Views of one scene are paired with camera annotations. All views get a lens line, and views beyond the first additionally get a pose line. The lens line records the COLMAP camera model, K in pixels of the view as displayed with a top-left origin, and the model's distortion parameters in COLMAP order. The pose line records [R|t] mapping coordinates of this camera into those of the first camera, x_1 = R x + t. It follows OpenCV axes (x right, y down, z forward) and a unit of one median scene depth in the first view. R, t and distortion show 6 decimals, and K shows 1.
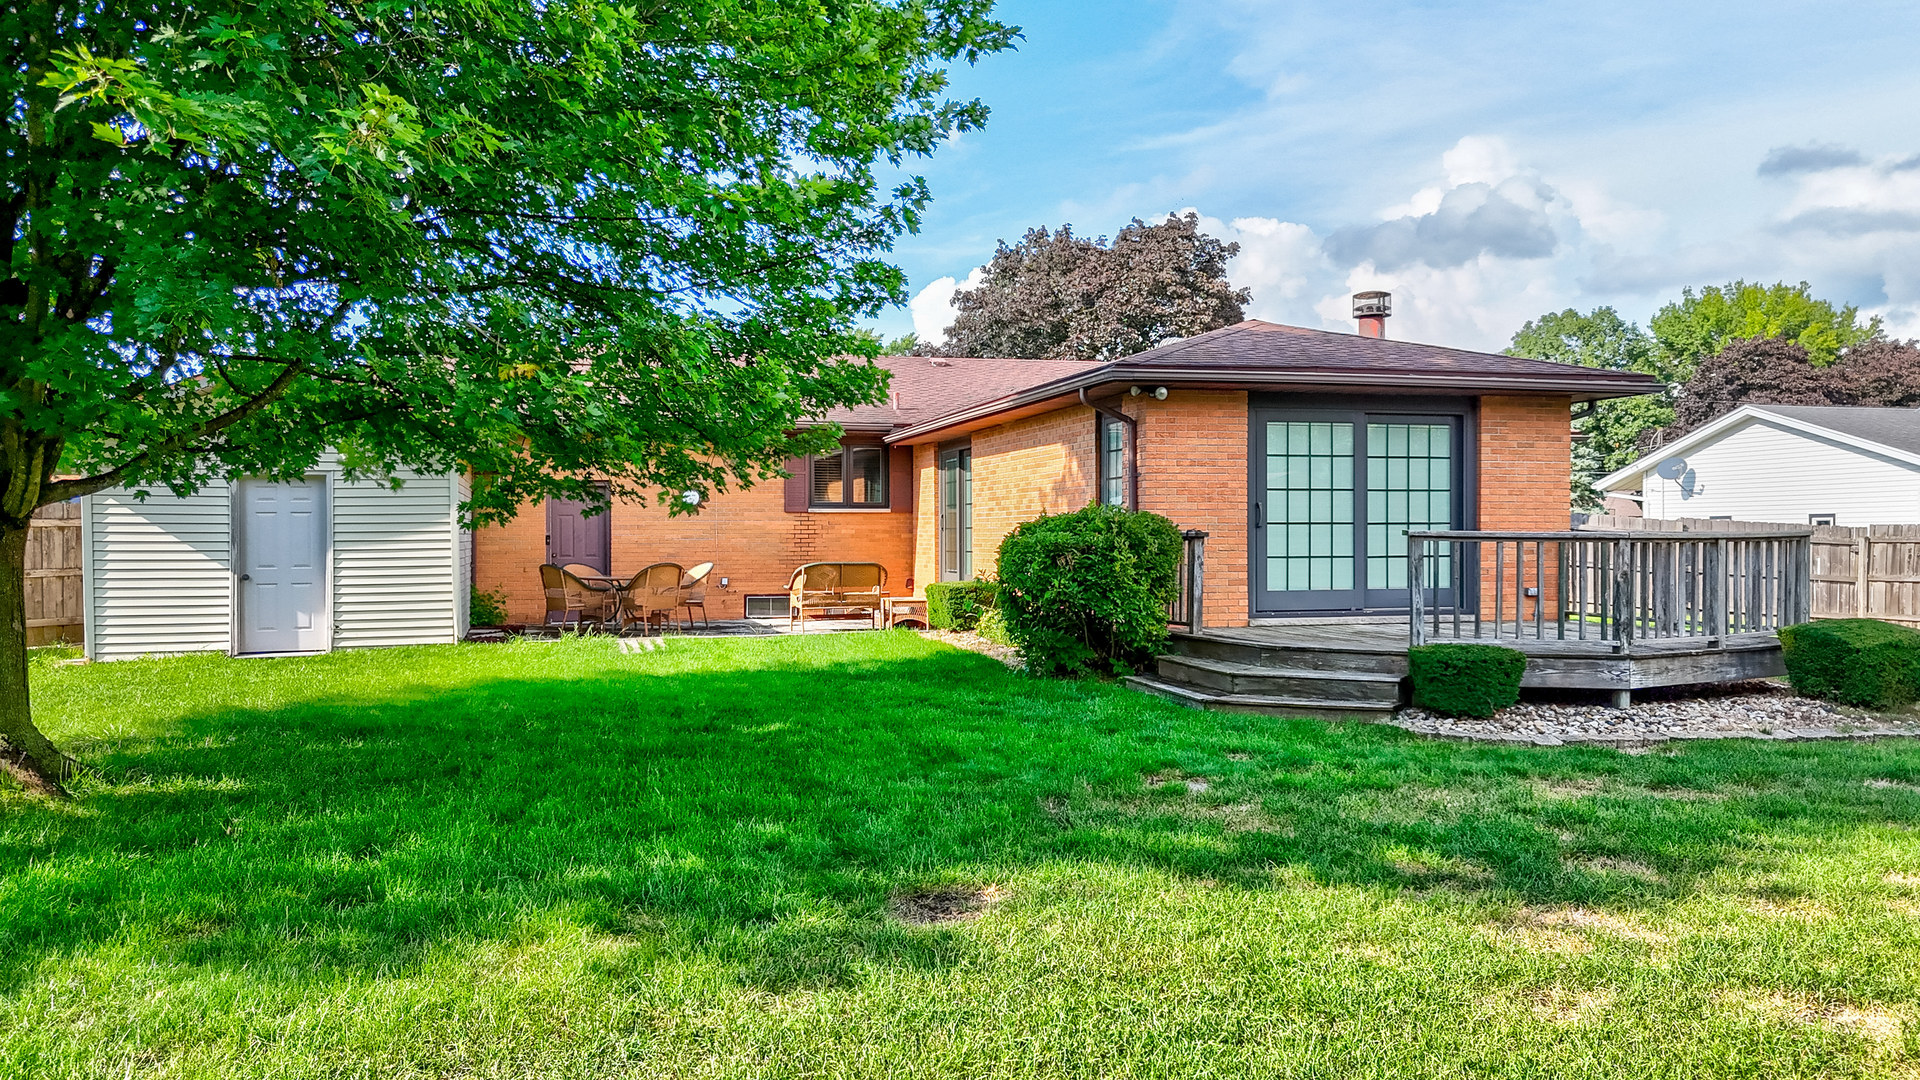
lens RADIAL K [[1412.1, 0, 959.2], [0, 1412.1, 544.9], [0, 0, 1]] dist [0.069222, -0.031317]
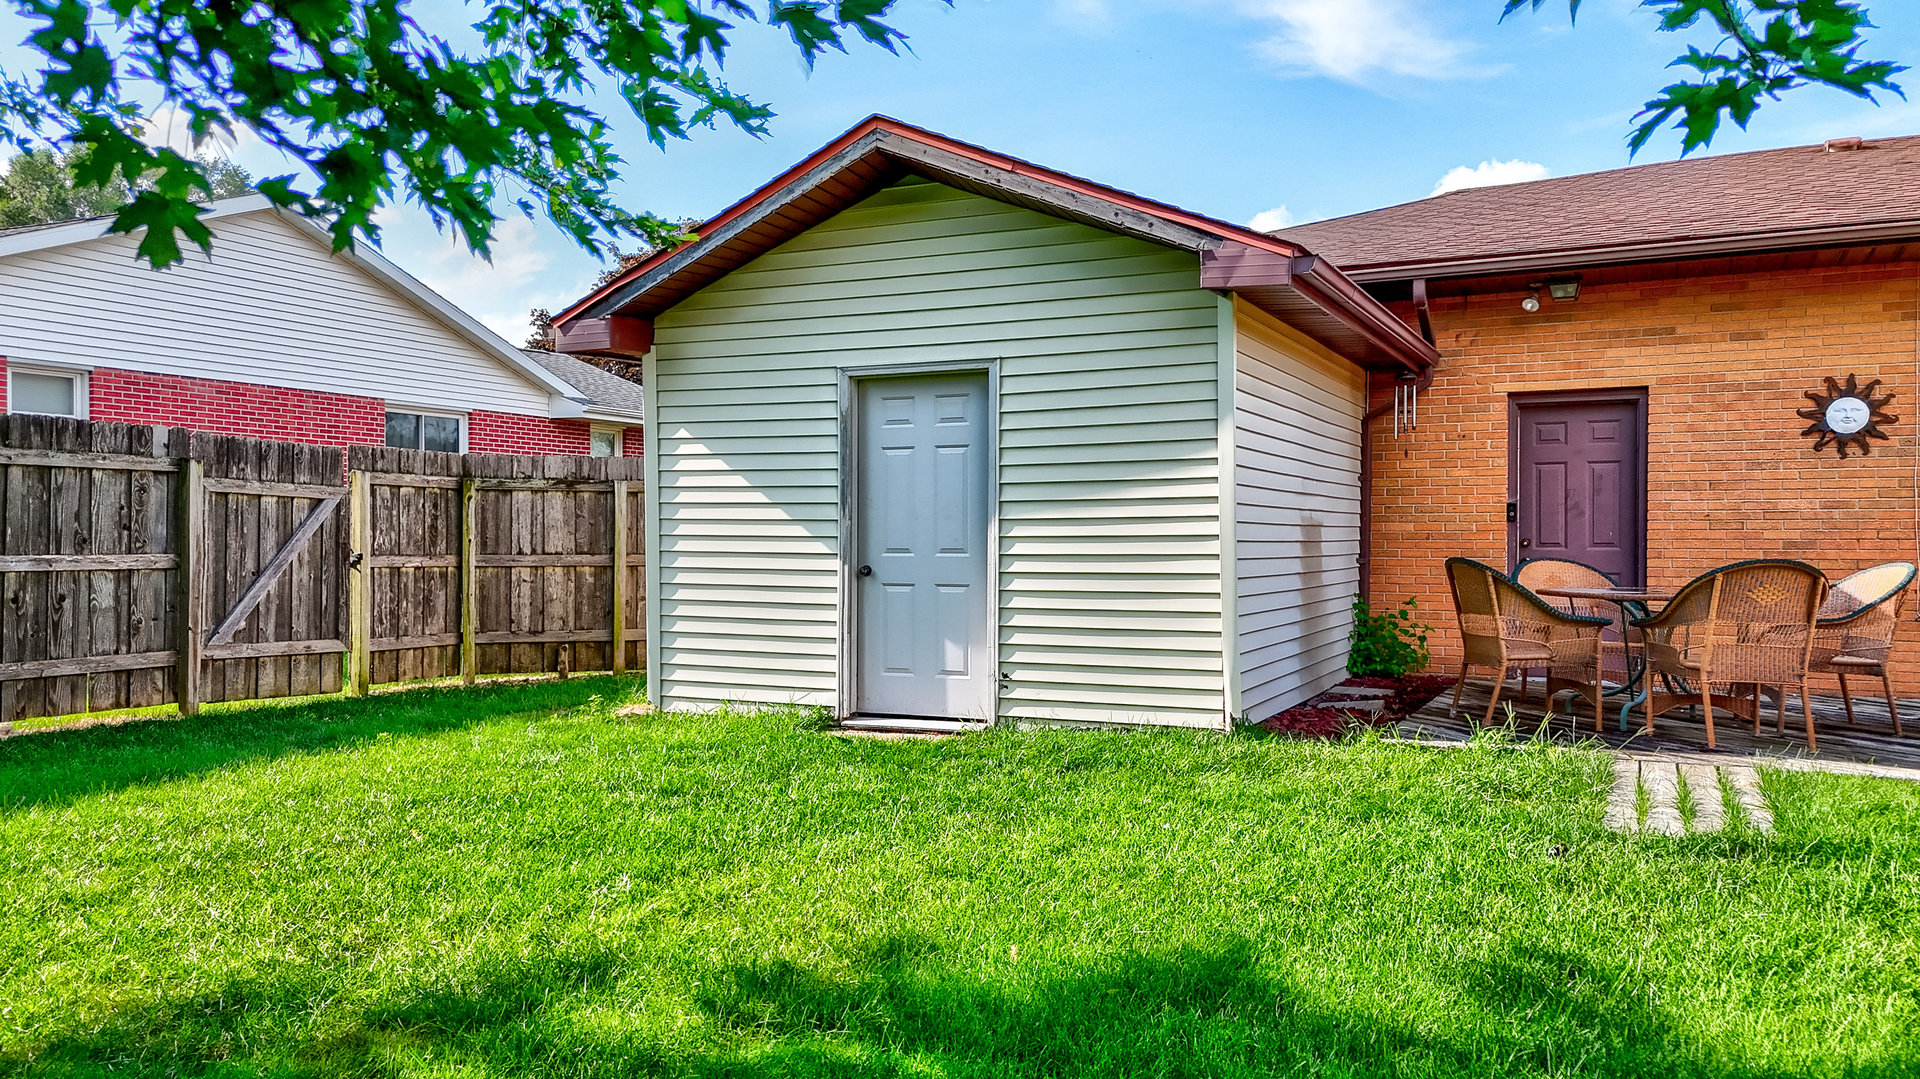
lens RADIAL K [[1412.1, 0, 959.2], [0, 1412.1, 544.4], [0, 0, 1]] dist [0.069222, -0.031317]
pose [[0.742560, 0.010264, -0.669701, -0.113860], [-0.010230, 0.999940, 0.003983, 0.009609], [0.669701, 0.003893, 0.742621, 0.585428]]
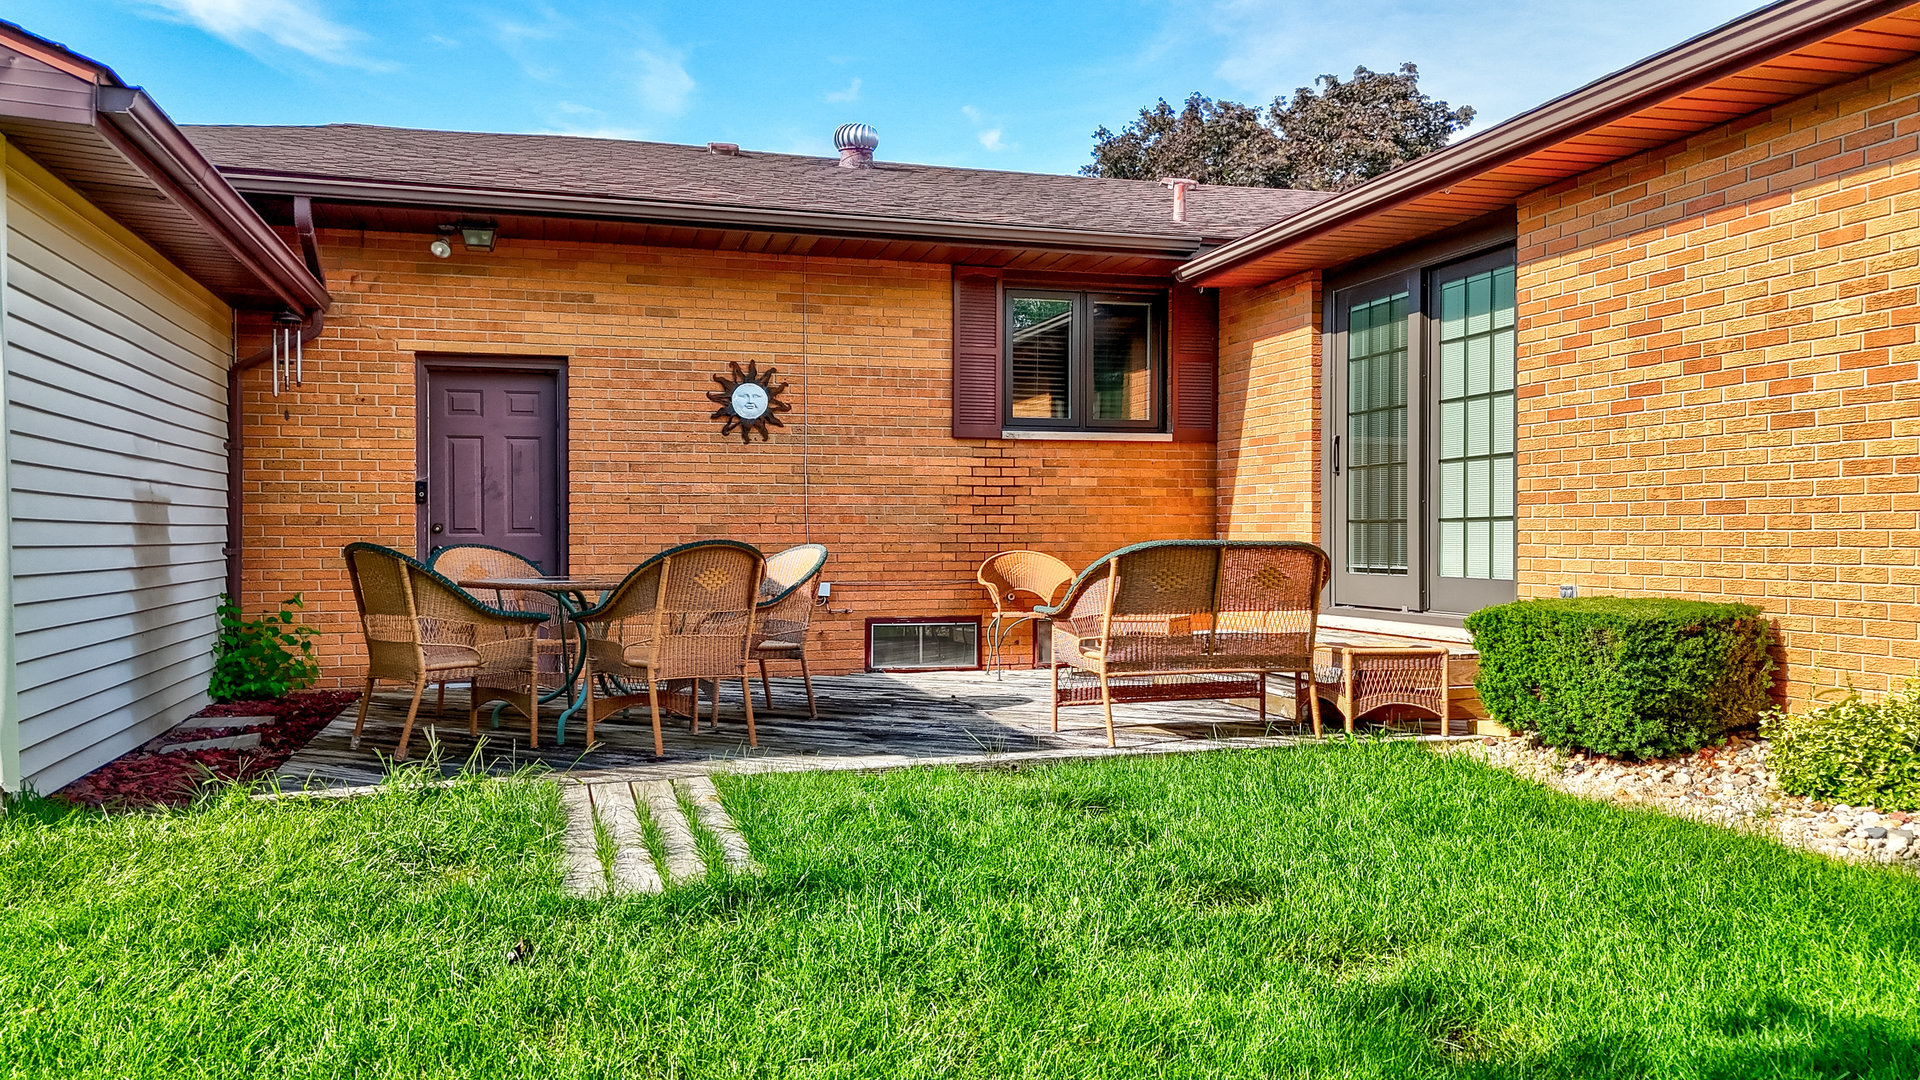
lens RADIAL K [[1412.1, 0, 959.2], [0, 1412.1, 544.9], [0, 0, 1]] dist [0.069222, -0.031317]
pose [[0.999964, 0.004634, 0.007121, -0.154720], [-0.004648, 0.999987, 0.001924, 0.013182], [-0.007112, -0.001957, 0.999973, 0.675704]]
